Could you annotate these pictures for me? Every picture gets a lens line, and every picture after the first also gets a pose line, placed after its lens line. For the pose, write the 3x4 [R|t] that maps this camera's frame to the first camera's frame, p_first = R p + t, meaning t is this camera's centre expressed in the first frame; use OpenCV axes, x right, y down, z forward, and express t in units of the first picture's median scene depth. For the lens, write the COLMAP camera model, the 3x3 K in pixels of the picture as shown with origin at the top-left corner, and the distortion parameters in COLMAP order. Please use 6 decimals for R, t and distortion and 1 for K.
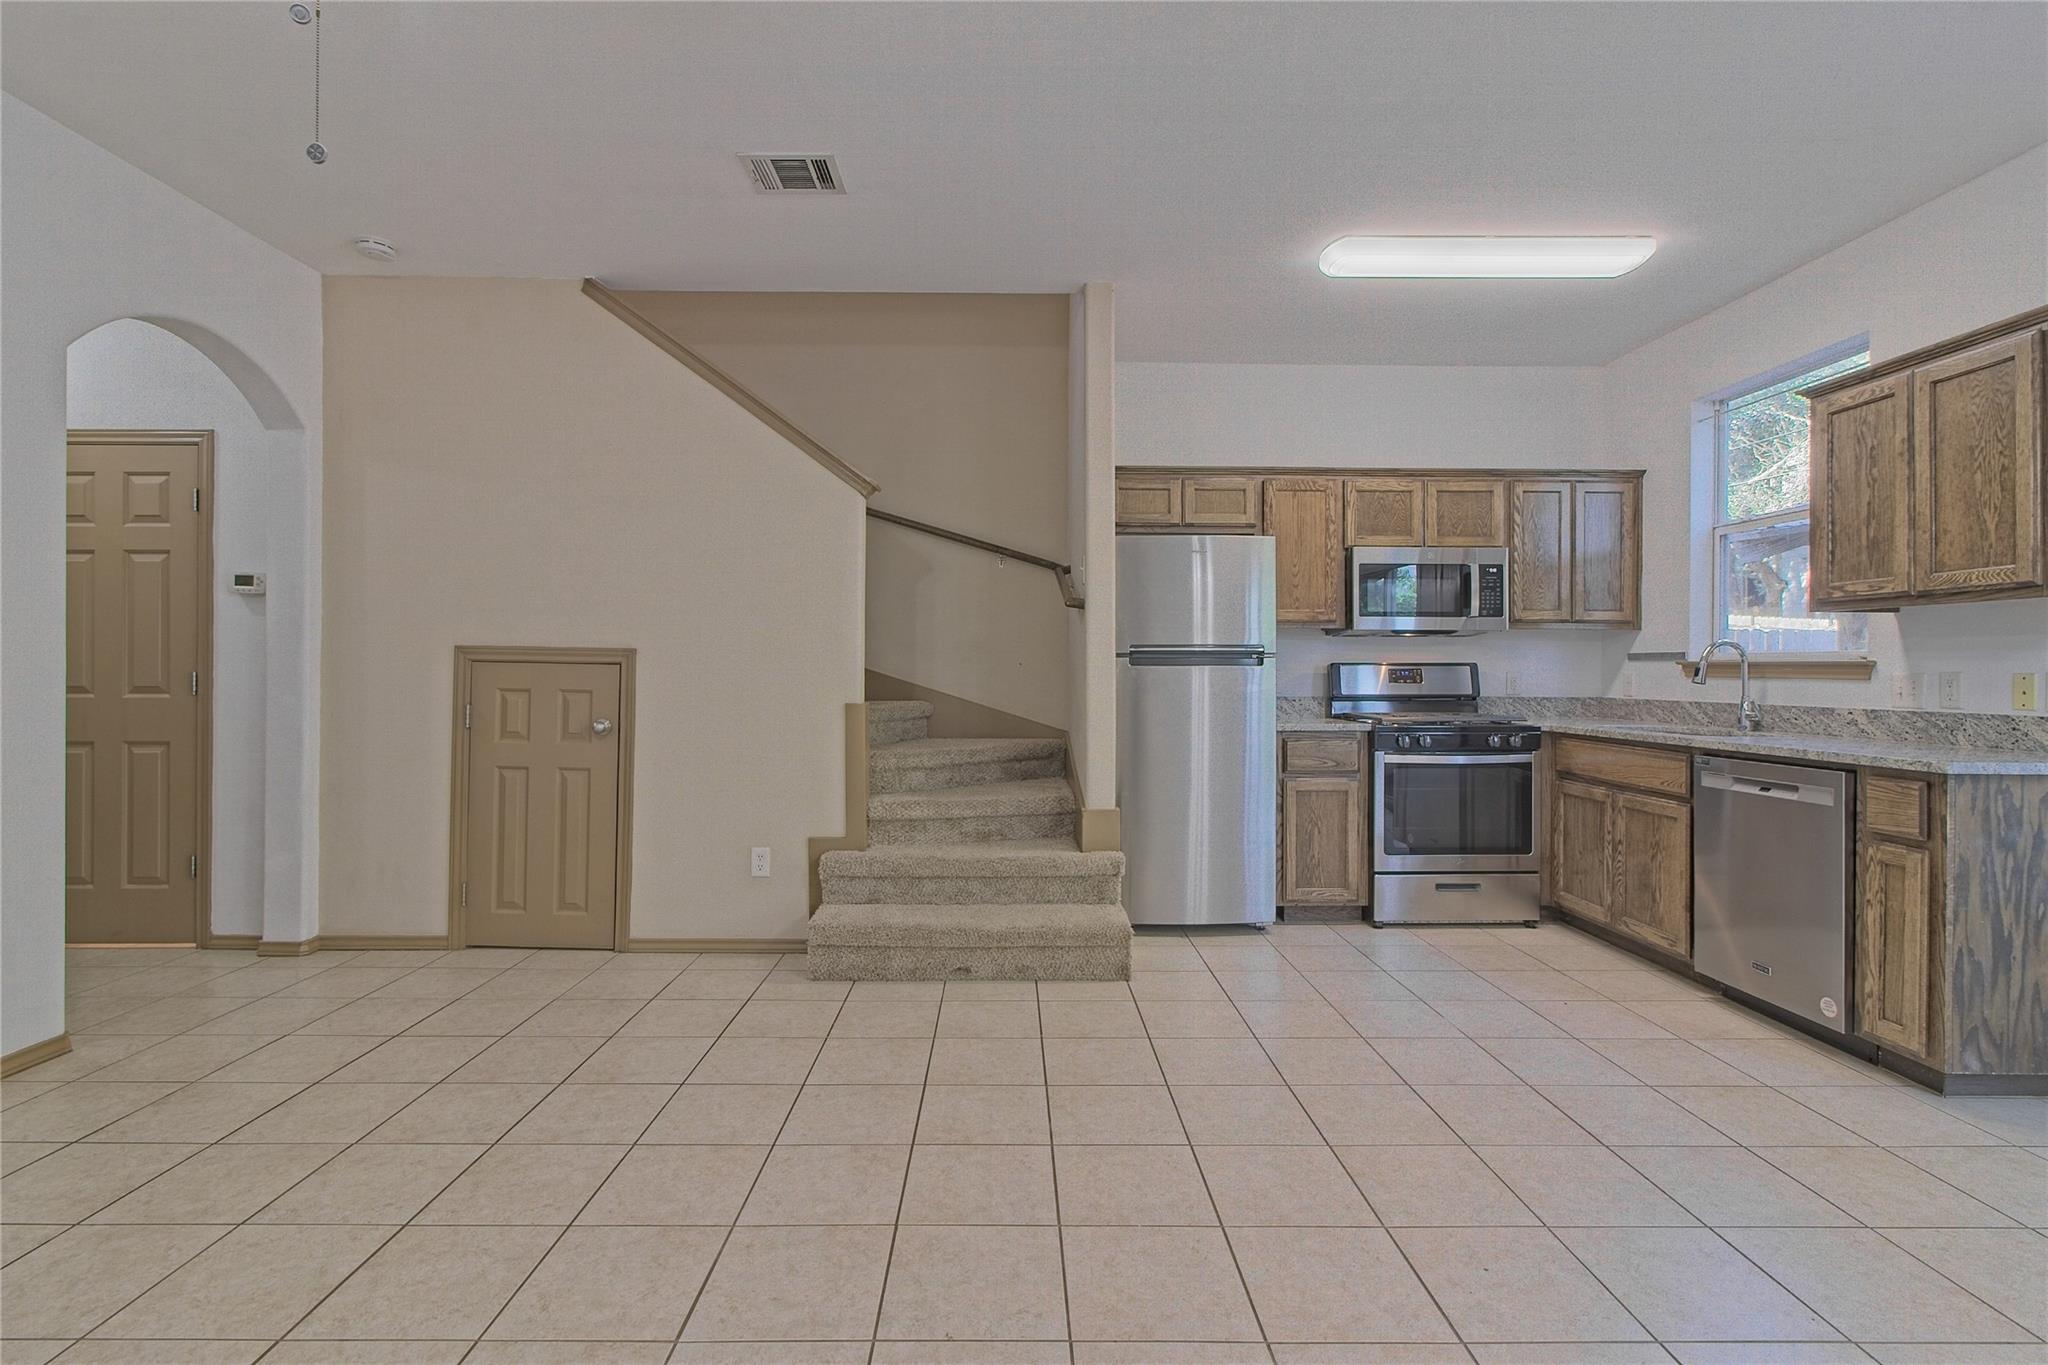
lens RADIAL K [[946.0, 0, 1017.0], [0, 946.0, 669.1], [0, 0, 1]] dist [-0.011913, 0.009619]
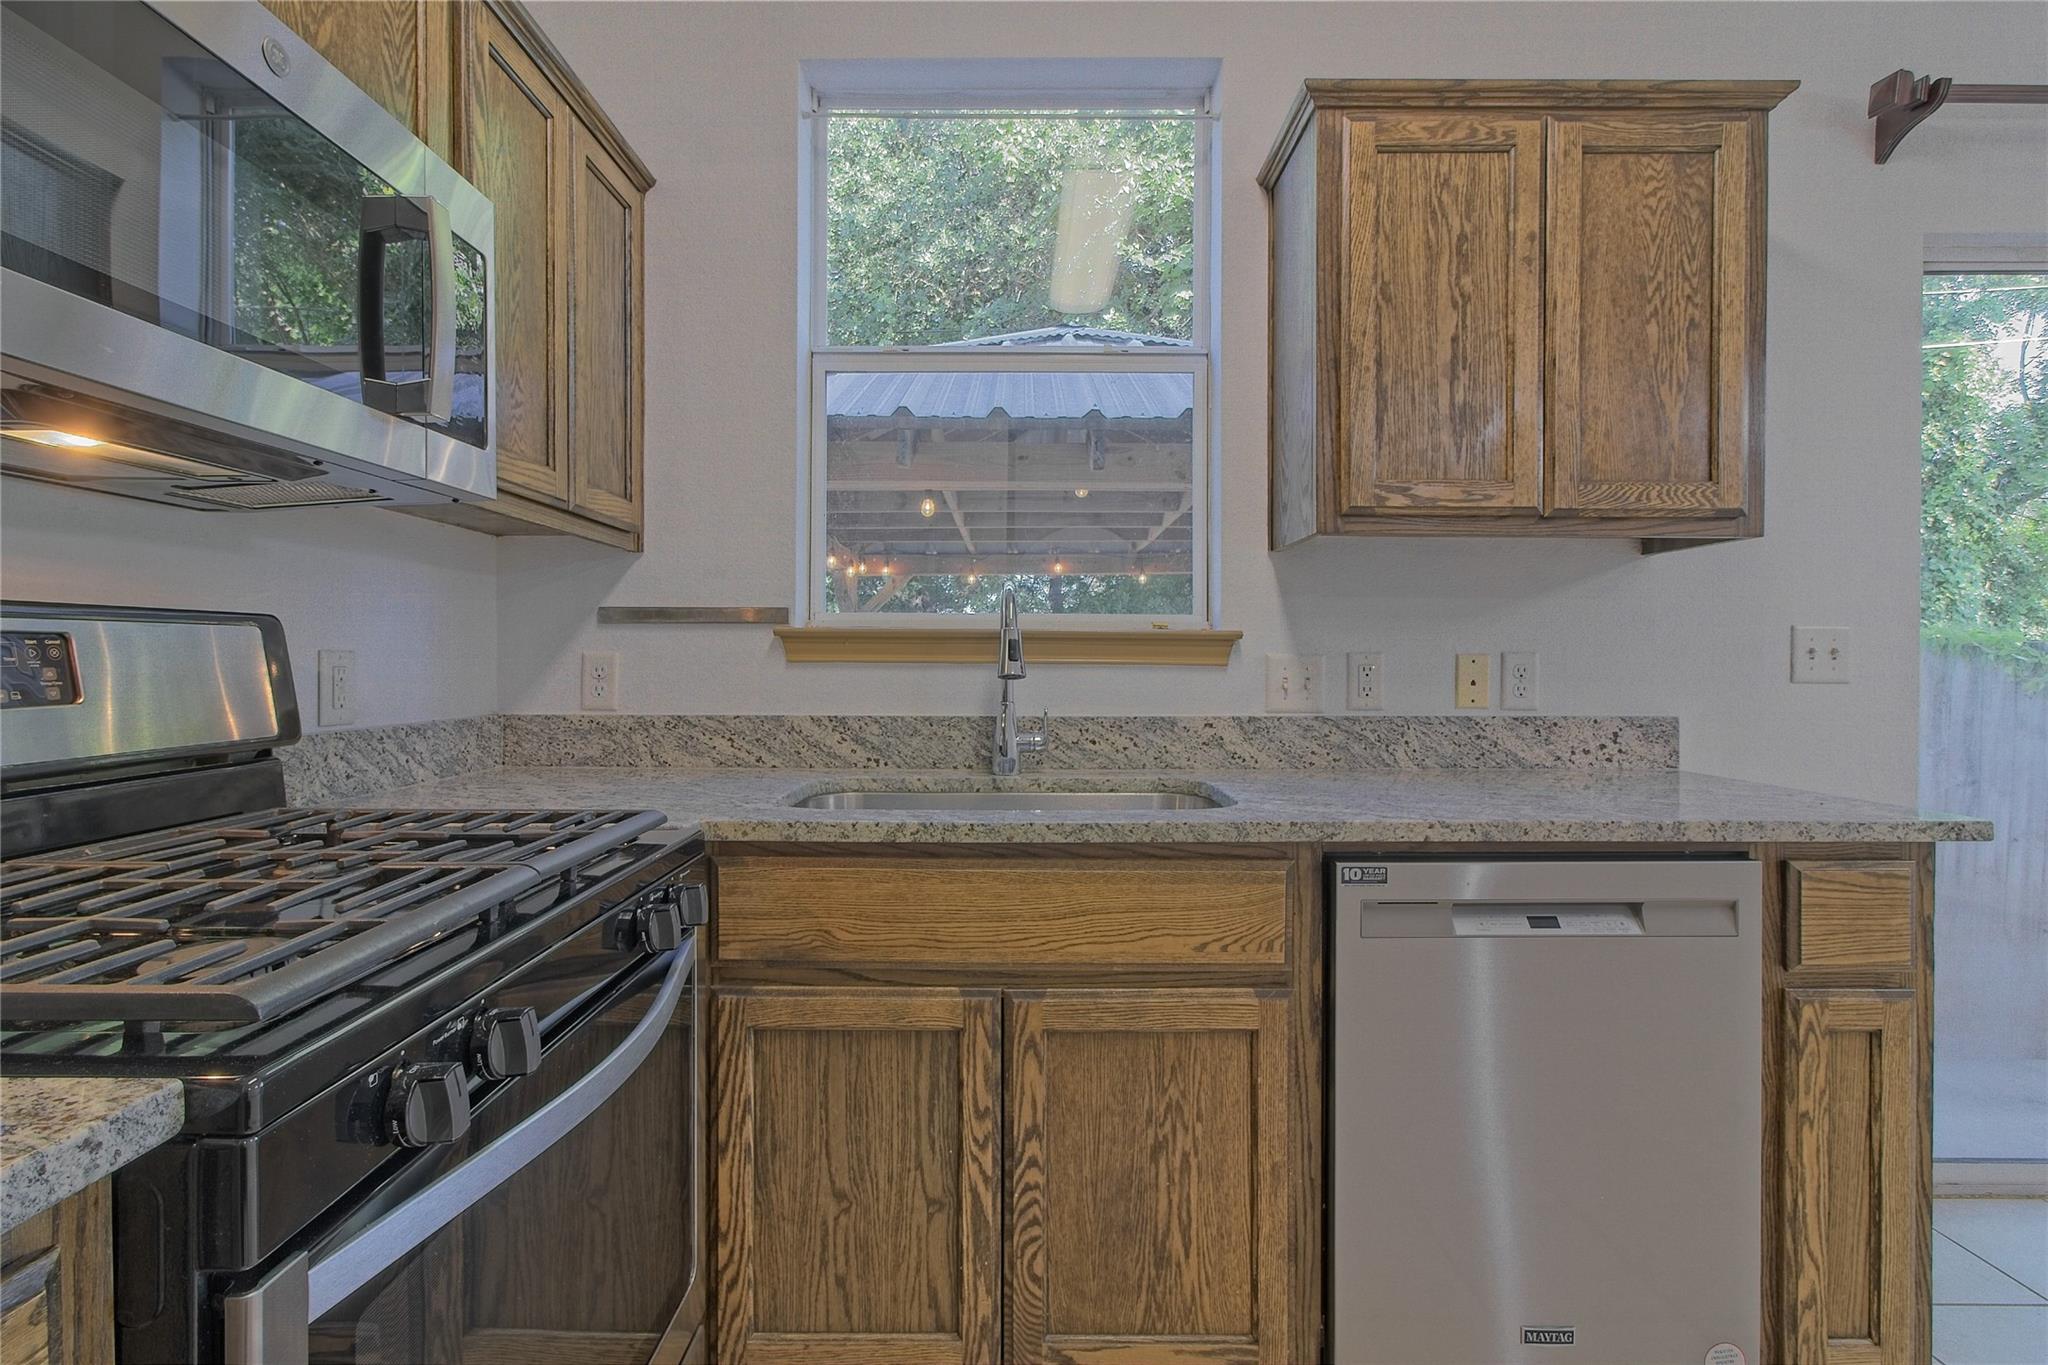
lens RADIAL K [[946.0, 0, 1014.3], [0, 946.0, 667.0], [0, 0, 1]] dist [-0.011913, 0.009619]
pose [[0.017221, -0.012881, 0.999769, 0.287829], [-0.003833, 0.999909, 0.012949, 0.004712], [-0.999844, -0.004056, 0.017170, 0.996934]]
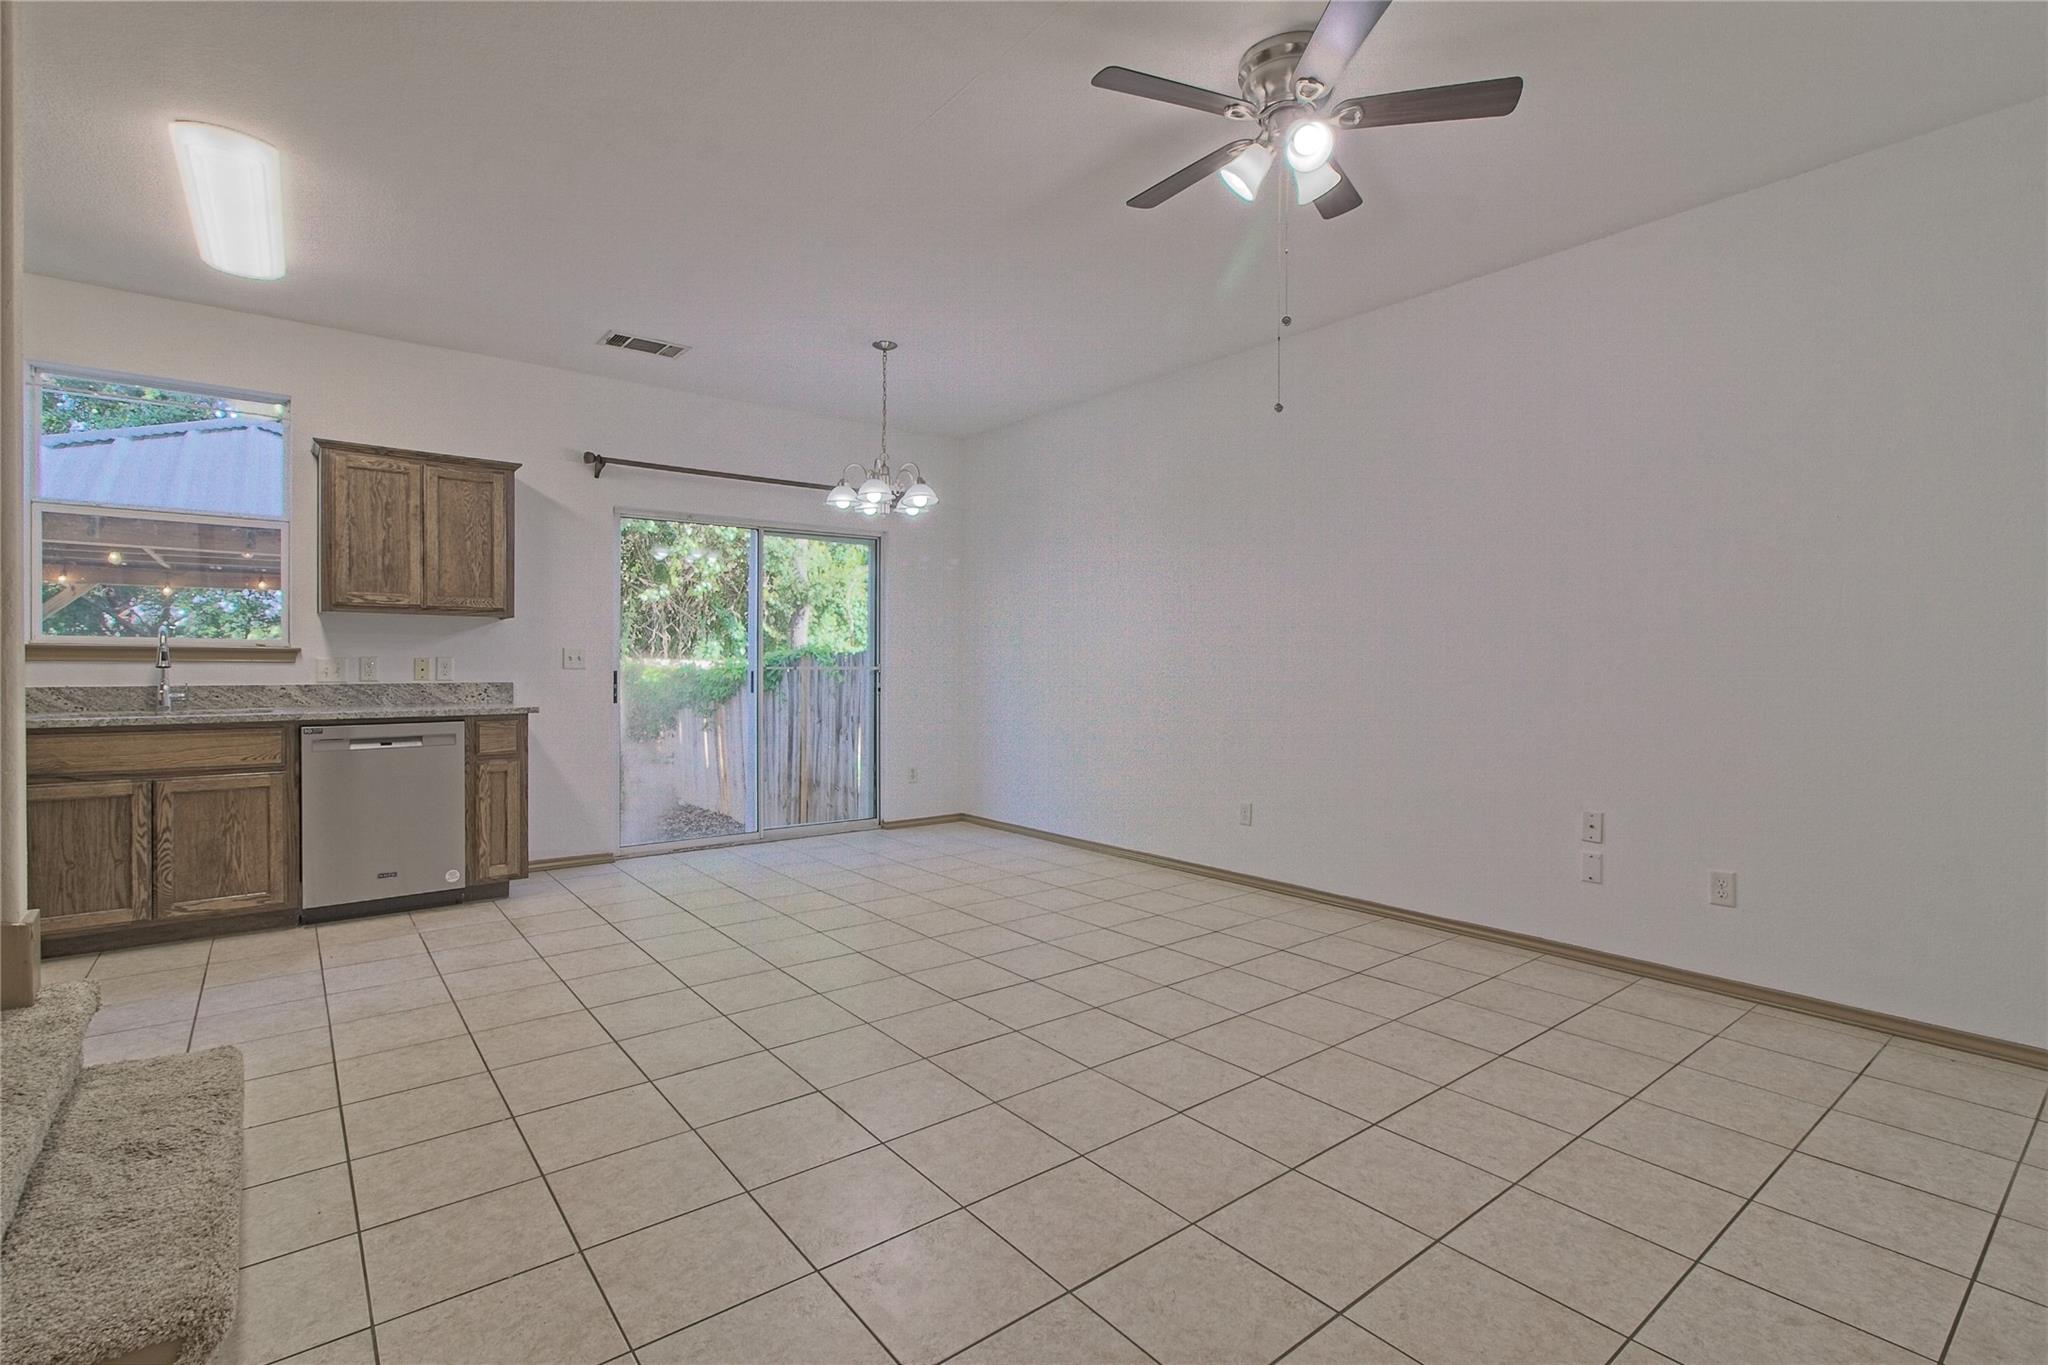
lens RADIAL K [[946.0, 0, 1014.3], [0, 946.0, 667.6], [0, 0, 1]] dist [-0.011913, 0.009619]
pose [[-0.606250, -0.011447, 0.795192, -0.669392], [-0.008114, 0.999933, 0.008208, -0.000370], [-0.795233, -0.001476, -0.606303, 0.889948]]
